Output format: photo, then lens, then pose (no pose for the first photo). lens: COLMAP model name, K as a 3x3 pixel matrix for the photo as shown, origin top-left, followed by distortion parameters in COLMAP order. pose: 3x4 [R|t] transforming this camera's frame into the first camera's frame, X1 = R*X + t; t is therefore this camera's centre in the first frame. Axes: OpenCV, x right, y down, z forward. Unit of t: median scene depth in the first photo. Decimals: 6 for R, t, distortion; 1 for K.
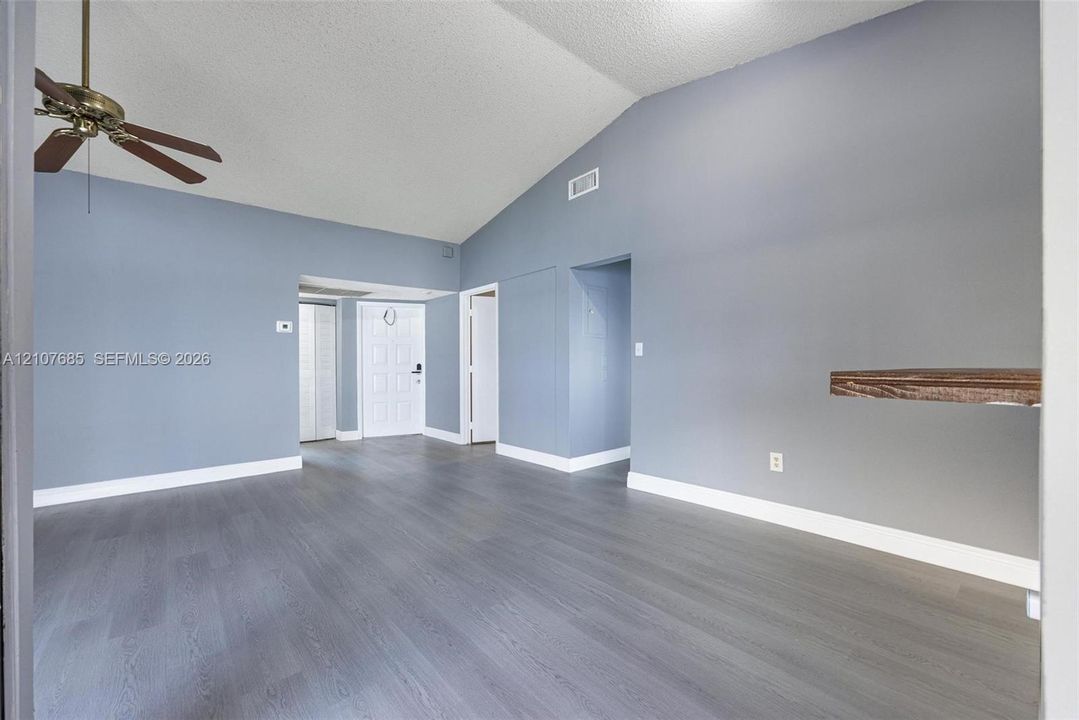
lens RADIAL K [[426.7, 0, 539.5], [0, 426.7, 360.0], [0, 0, 1]] dist [0.001151, 0.000181]
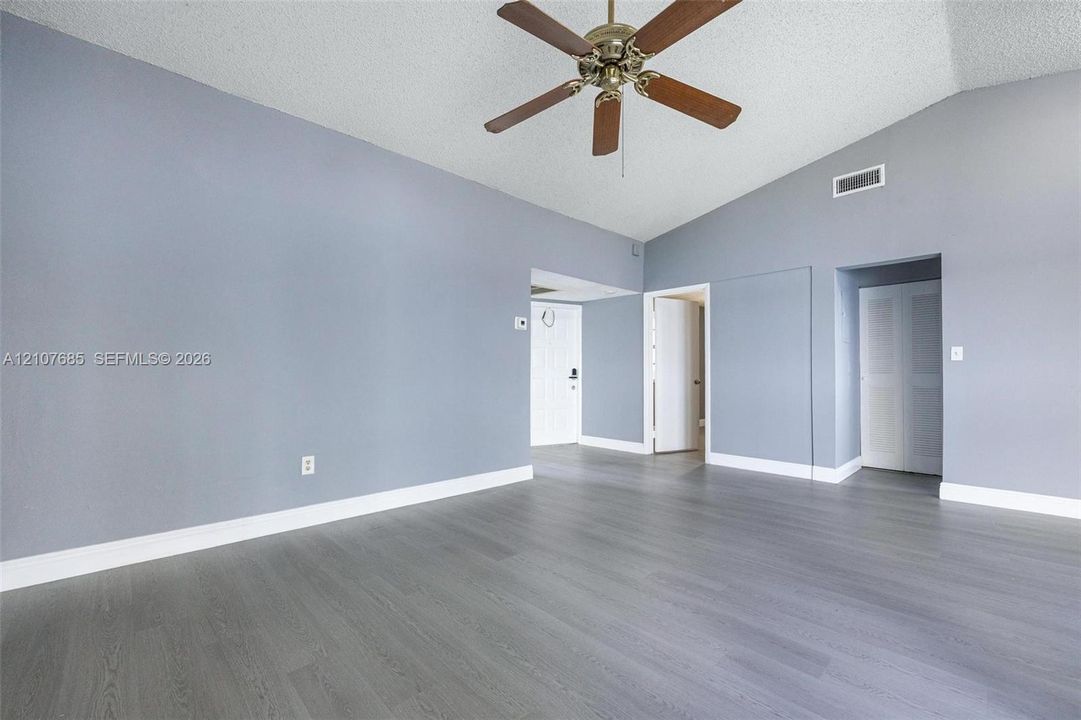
lens RADIAL K [[435.9, 0, 539.1], [0, 435.9, 364.3], [0, 0, 1]] dist [0.001418, 0.000334]
pose [[0.998035, 0.016750, 0.060384, -0.477945], [-0.015730, 0.999726, -0.017344, 0.019601], [-0.060658, 0.016360, 0.998025, 0.052455]]
